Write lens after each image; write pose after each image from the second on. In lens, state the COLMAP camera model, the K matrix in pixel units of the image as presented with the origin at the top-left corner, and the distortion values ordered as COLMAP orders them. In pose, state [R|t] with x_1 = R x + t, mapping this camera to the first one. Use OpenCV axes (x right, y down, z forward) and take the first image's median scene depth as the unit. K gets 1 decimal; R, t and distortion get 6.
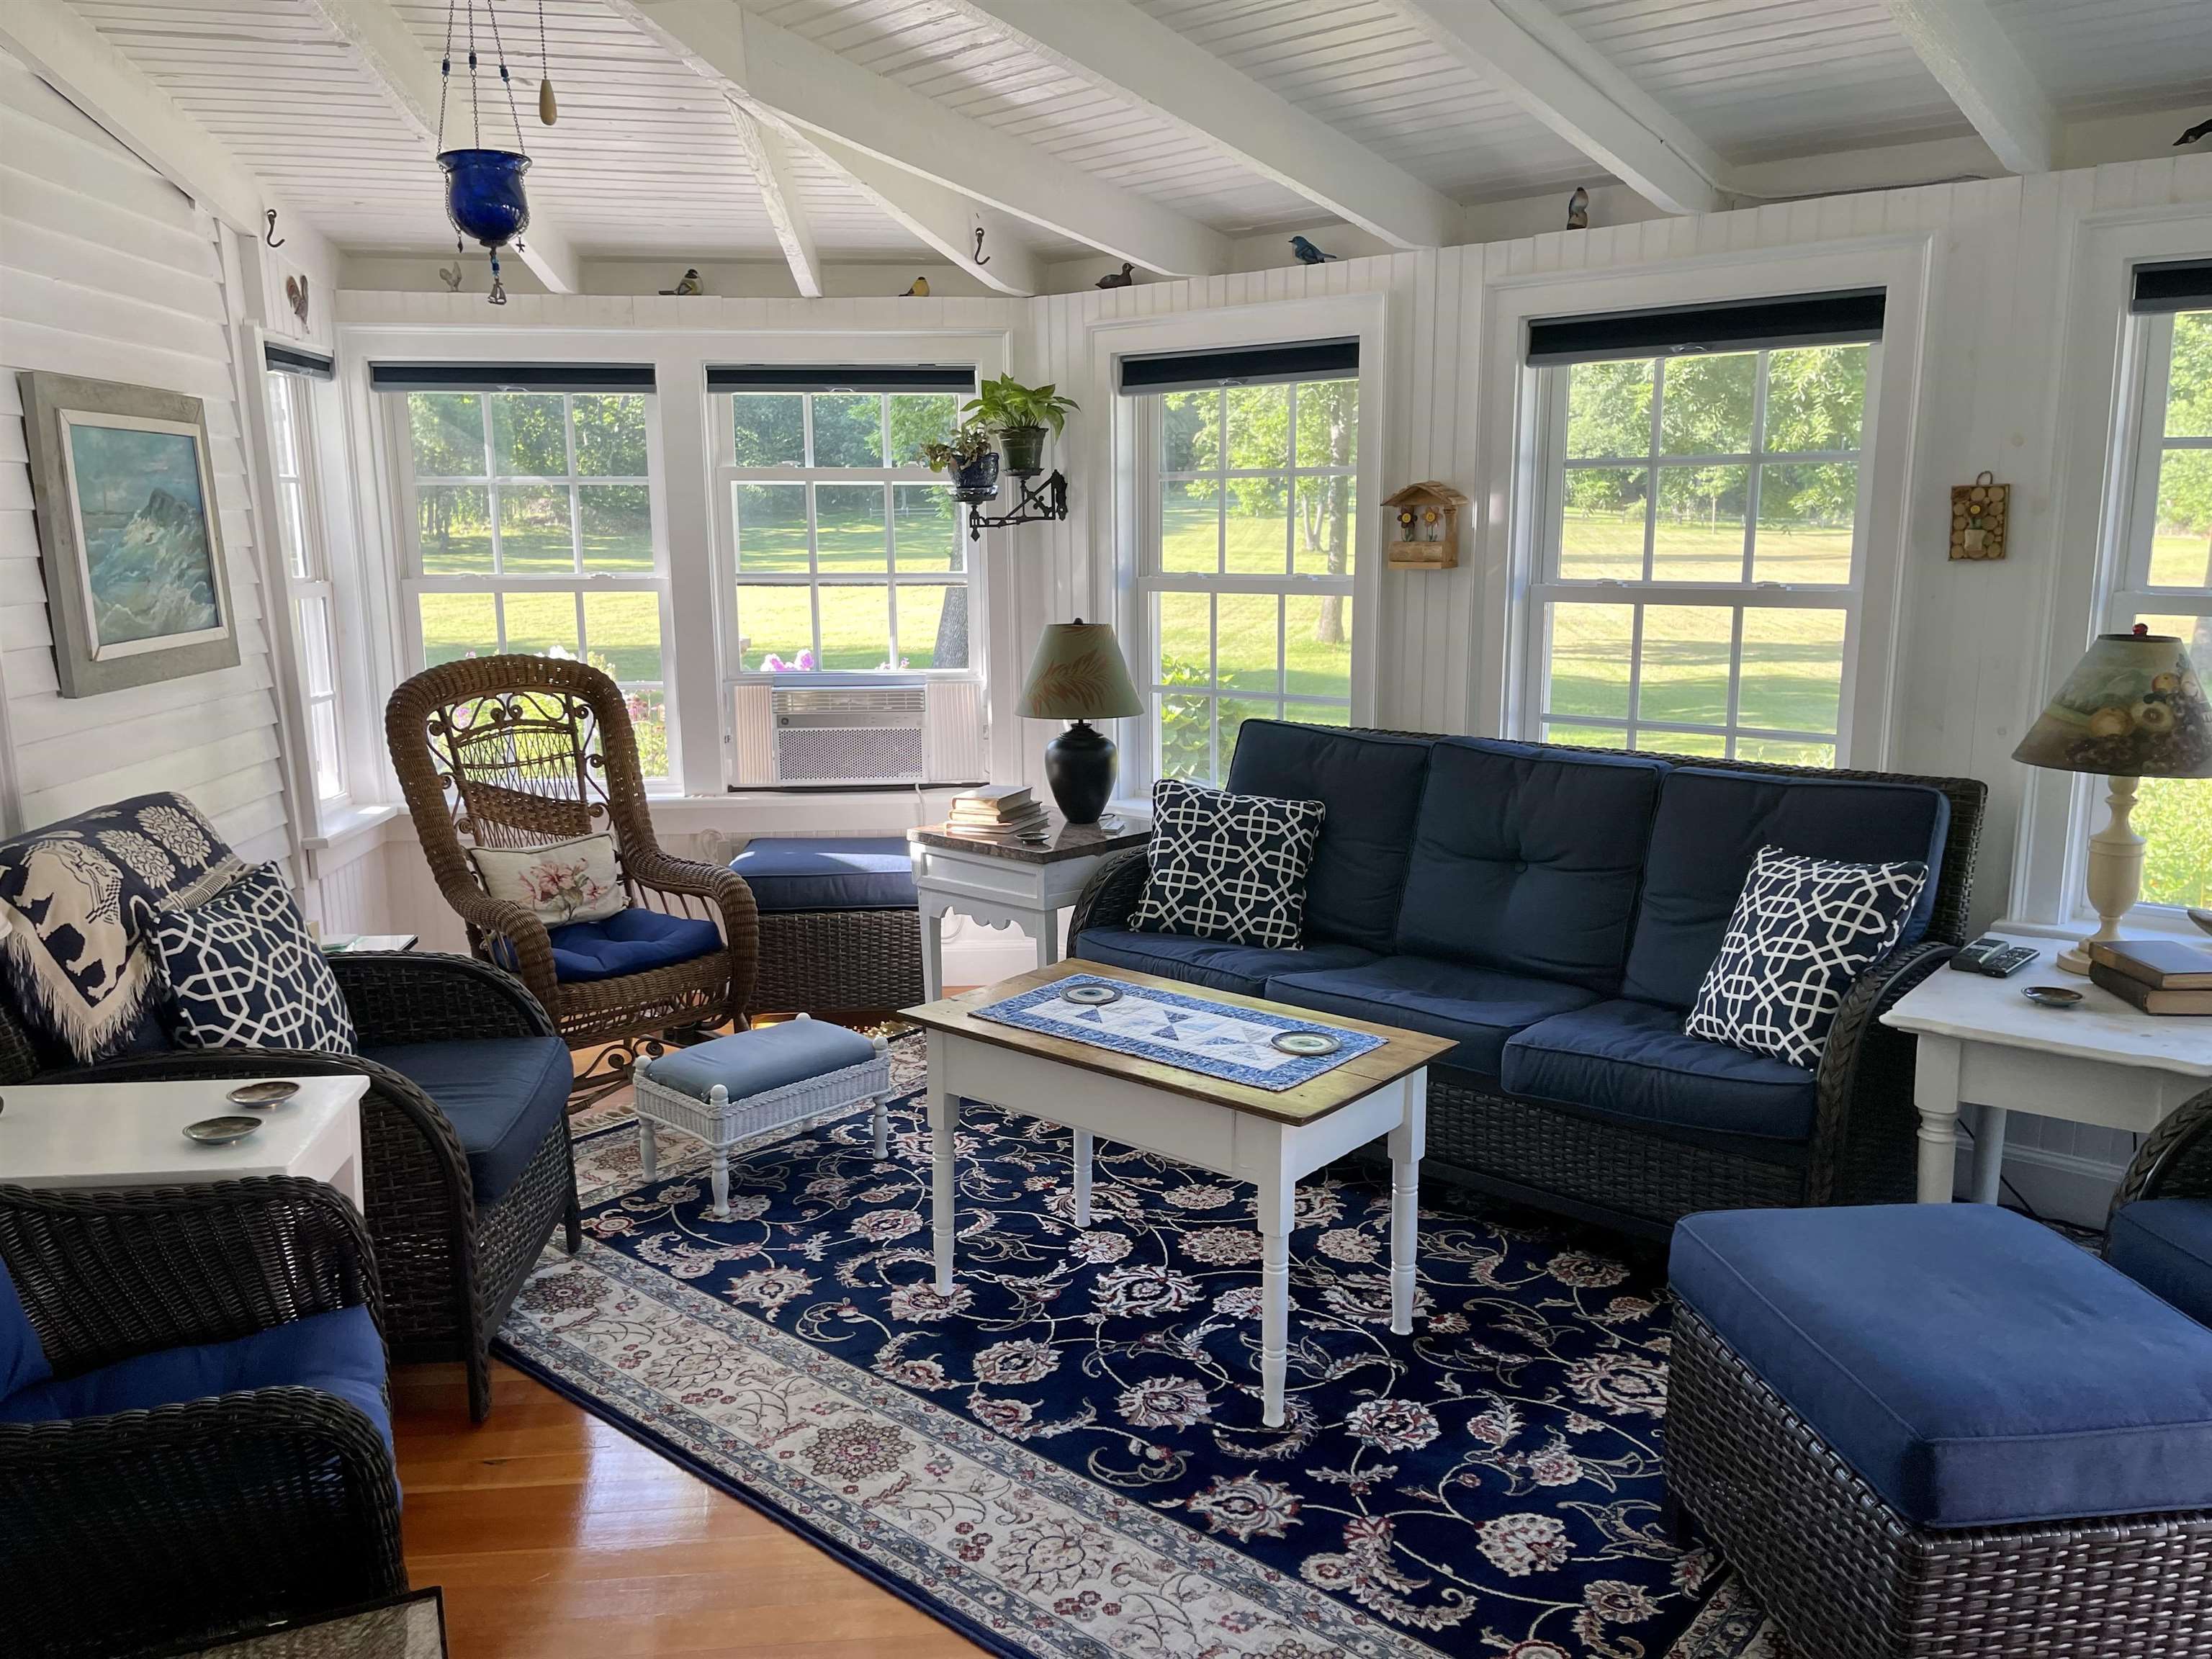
lens RADIAL K [[1682.8, 0, 1106.0], [0, 1682.8, 829.5], [0, 0, 1]] dist [0.062771, 0.002872]
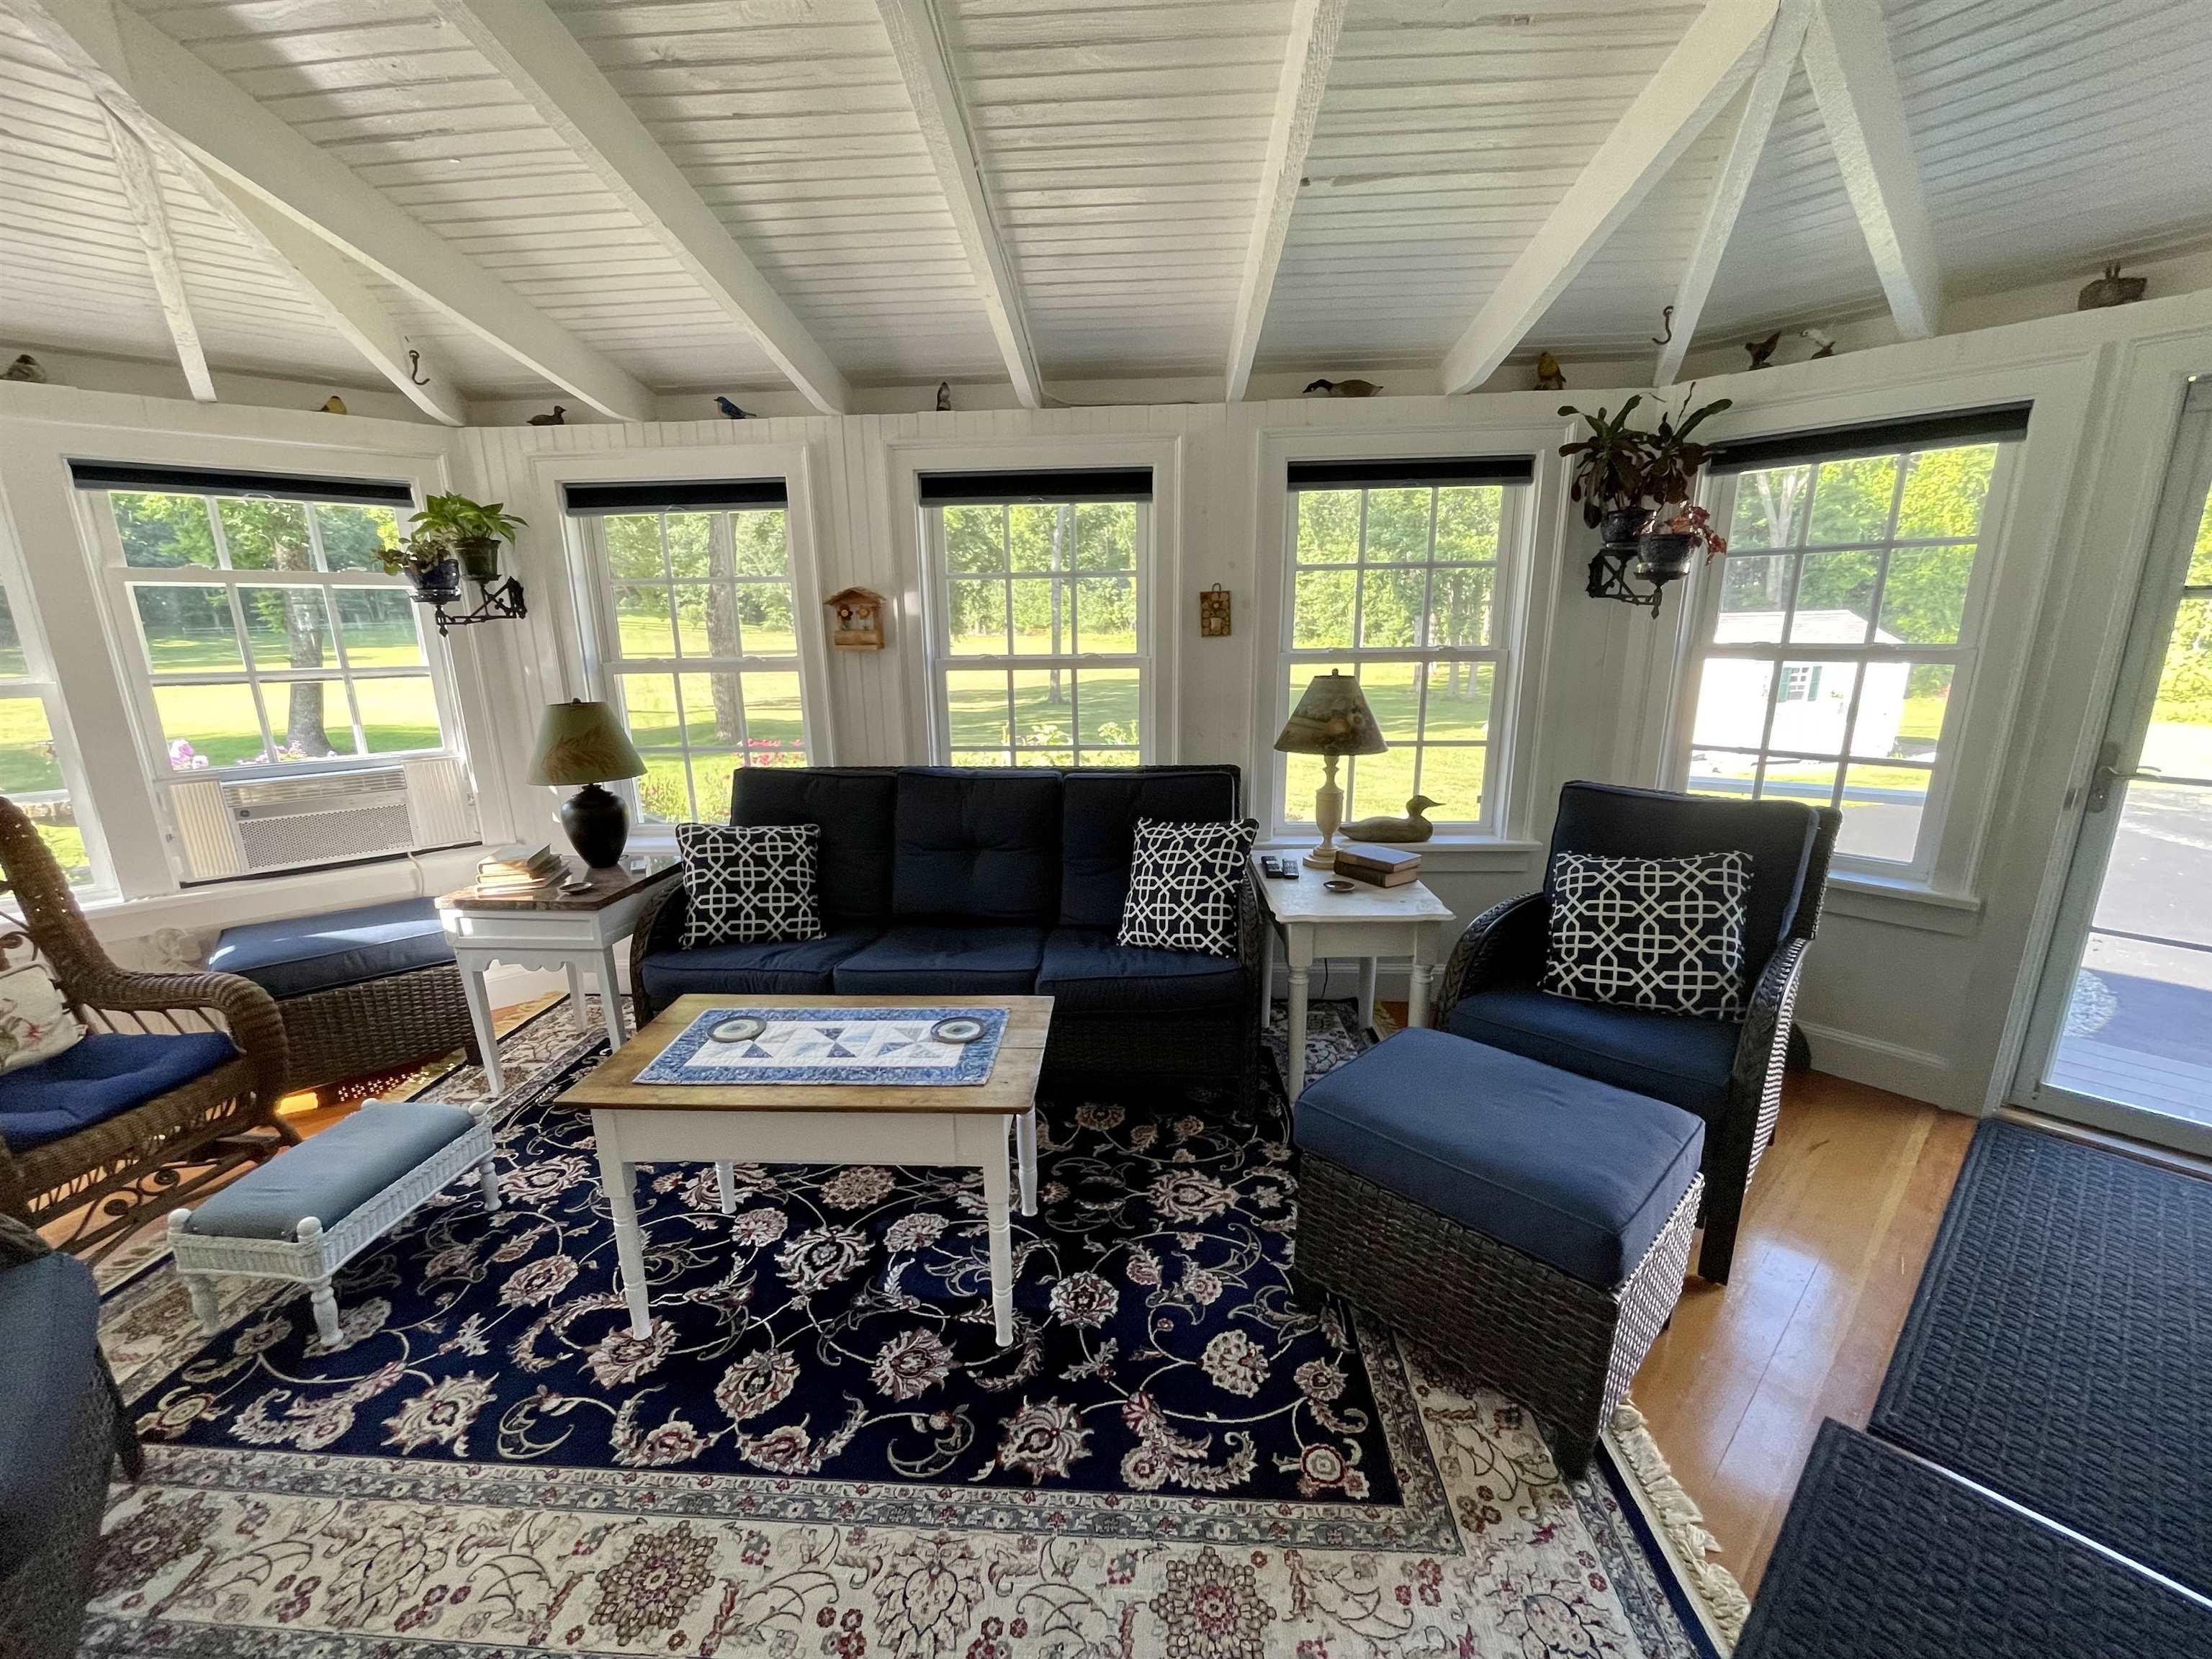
lens RADIAL K [[911.9, 0, 1098.9], [0, 911.9, 842.3], [0, 0, 1]] dist [-0.003016, 0.003855]
pose [[0.802321, -0.147664, 0.578339, -0.137746], [0.120282, 0.989037, 0.085659, -0.045097], [-0.584648, 0.000838, 0.811287, 0.328987]]
